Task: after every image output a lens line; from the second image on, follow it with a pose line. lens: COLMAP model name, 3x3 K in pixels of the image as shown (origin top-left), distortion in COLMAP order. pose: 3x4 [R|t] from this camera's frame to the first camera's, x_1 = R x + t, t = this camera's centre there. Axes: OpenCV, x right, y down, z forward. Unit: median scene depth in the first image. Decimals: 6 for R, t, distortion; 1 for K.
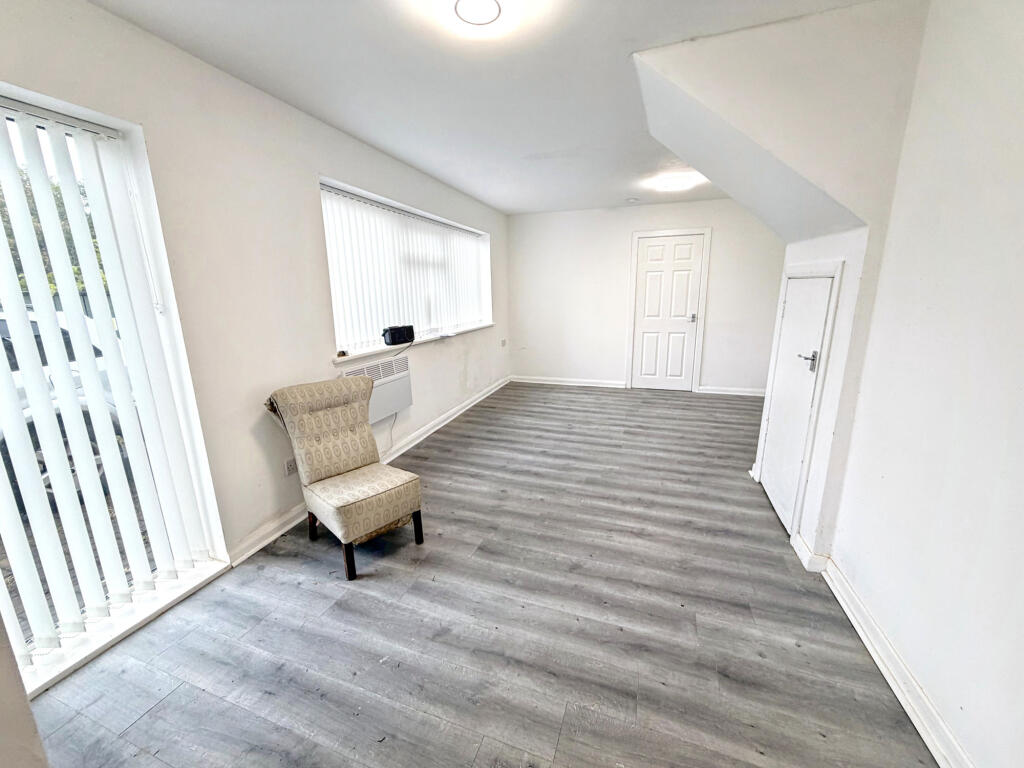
lens RADIAL K [[407.1, 0, 510.5], [0, 407.1, 383.3], [0, 0, 1]] dist [0.000391, -0.000067]
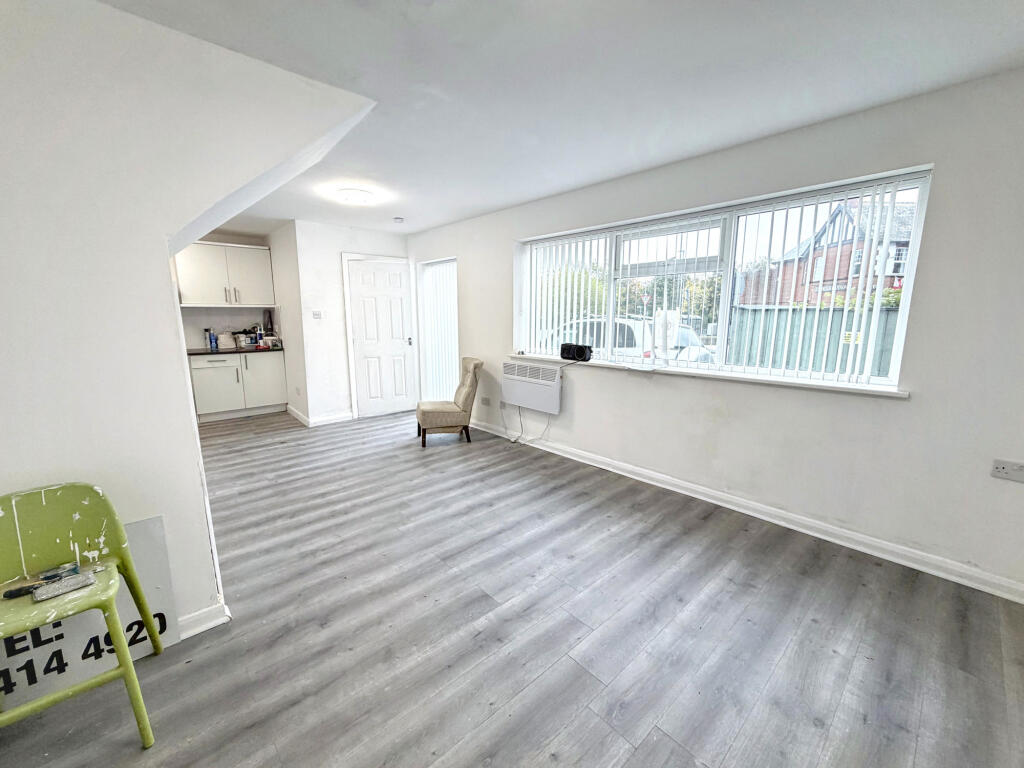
lens RADIAL K [[407.1, 0, 507.3], [0, 407.1, 383.8], [0, 0, 1]] dist [0.000391, -0.000067]
pose [[-0.477198, 0.165410, -0.863088, 0.833496], [-0.186381, 0.940734, 0.283340, -0.343421], [0.858804, 0.296072, -0.418088, 1.463356]]
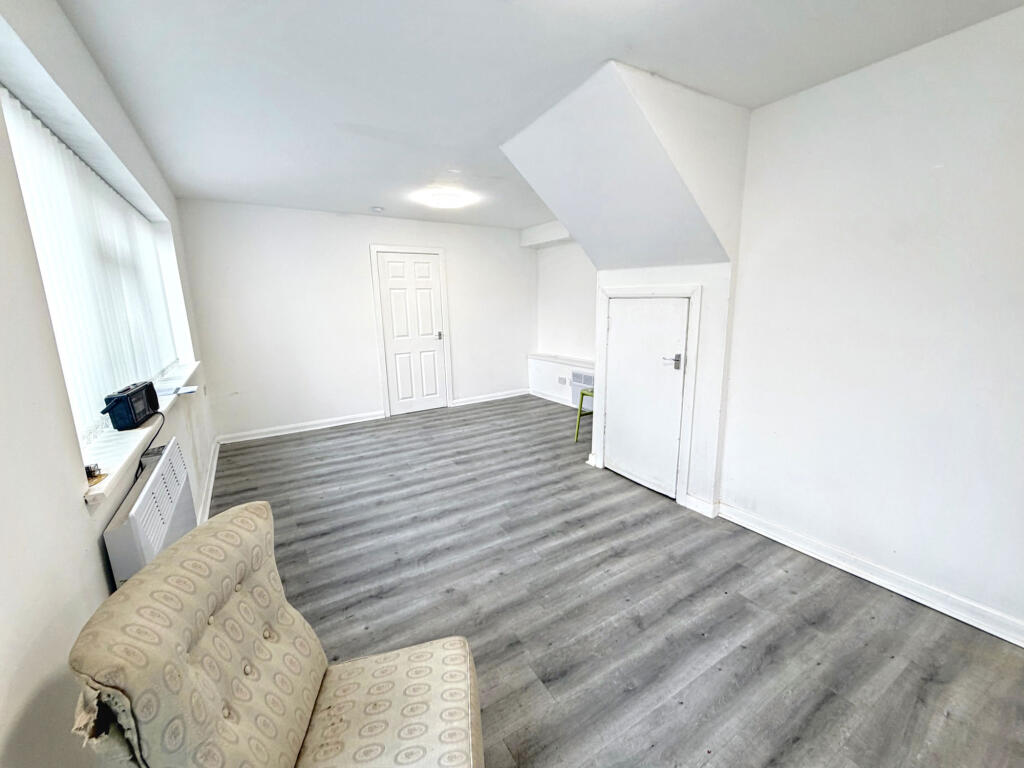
lens RADIAL K [[407.1, 0, 507.9], [0, 407.1, 383.3], [0, 0, 1]] dist [0.000391, -0.000067]
pose [[0.628399, -0.148905, 0.763507, -0.400180], [0.182258, 0.982371, 0.041583, -0.091961], [-0.756239, 0.113025, 0.644460, 0.386502]]
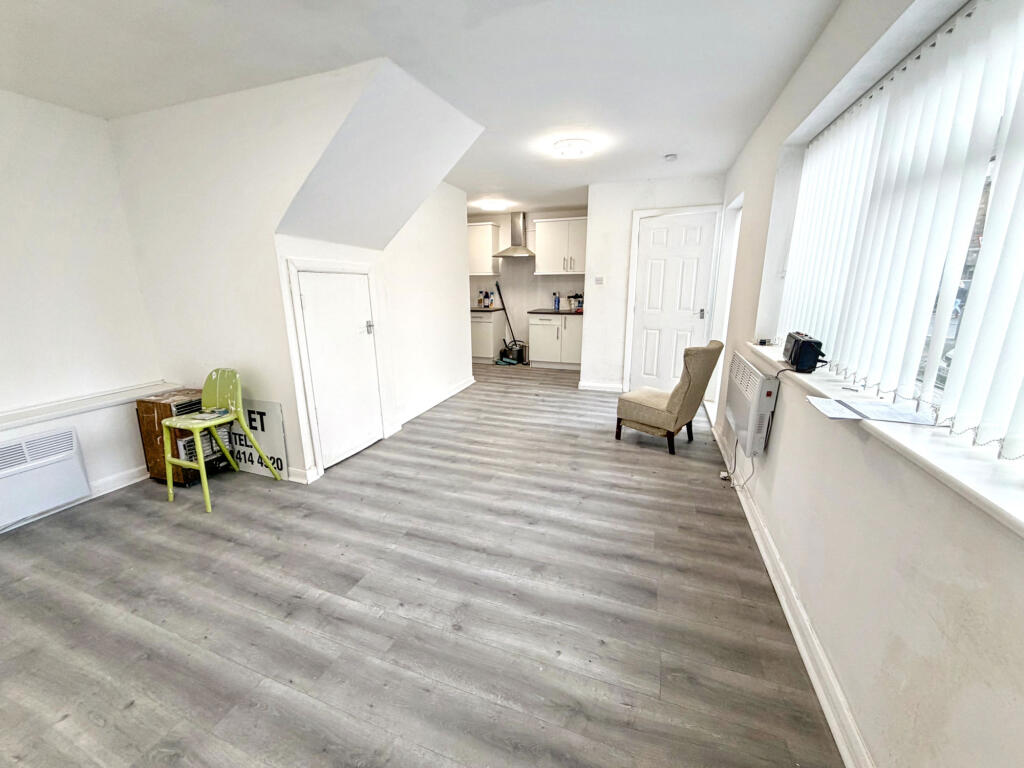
lens RADIAL K [[407.1, 0, 509.9], [0, 407.1, 382.7], [0, 0, 1]] dist [0.000391, -0.000067]
pose [[-0.999599, 0.020332, 0.019724, 0.113213], [0.027019, 0.893490, 0.448270, -0.370280], [-0.008509, 0.448623, -0.893681, 1.669742]]
